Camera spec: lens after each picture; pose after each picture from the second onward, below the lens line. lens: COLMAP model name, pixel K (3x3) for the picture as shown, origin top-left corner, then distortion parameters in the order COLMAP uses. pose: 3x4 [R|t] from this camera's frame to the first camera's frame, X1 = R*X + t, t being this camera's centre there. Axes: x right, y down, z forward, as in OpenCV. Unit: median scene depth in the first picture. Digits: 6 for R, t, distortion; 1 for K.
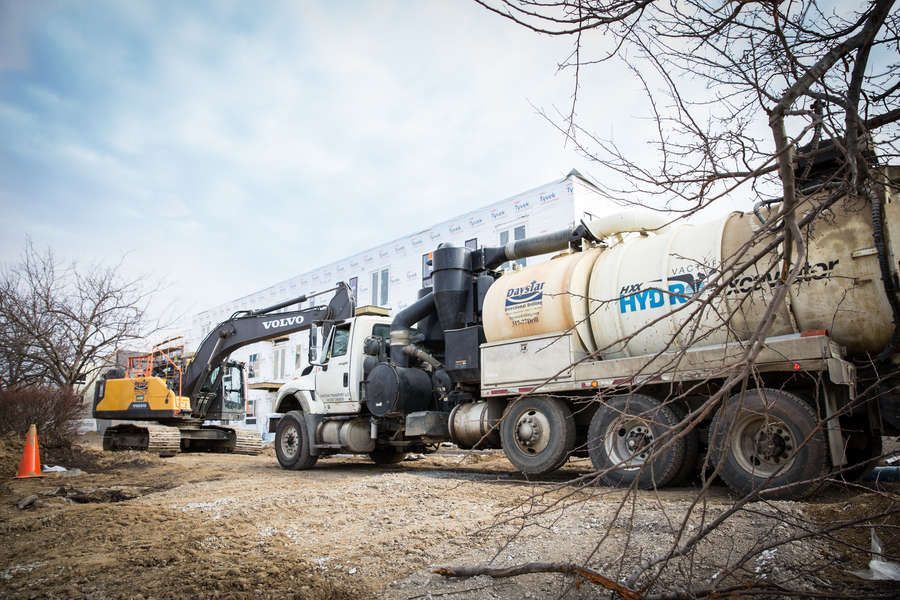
lens RADIAL K [[602.6, 0, 450.0], [0, 602.6, 300.0], [0, 0, 1]] dist [-0.035116, 0.000356]
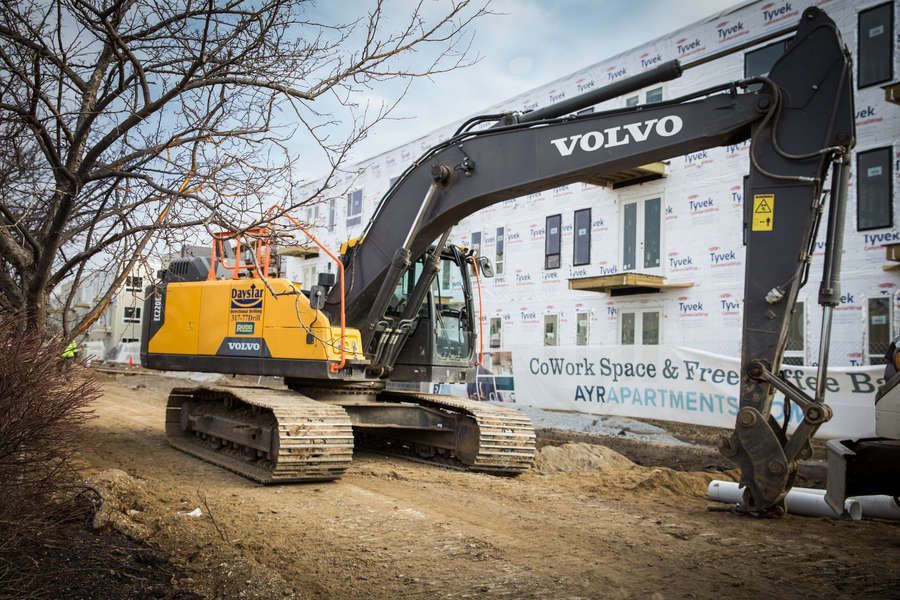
lens RADIAL K [[784.4, 0, 450.0], [0, 784.4, 300.0], [0, 0, 1]] dist [0.000560, -0.000500]
pose [[0.985557, 0.024758, -0.167524, -0.285795], [-0.001135, 0.990199, 0.139660, 0.067277], [0.169340, -0.137452, 0.975926, 0.488100]]
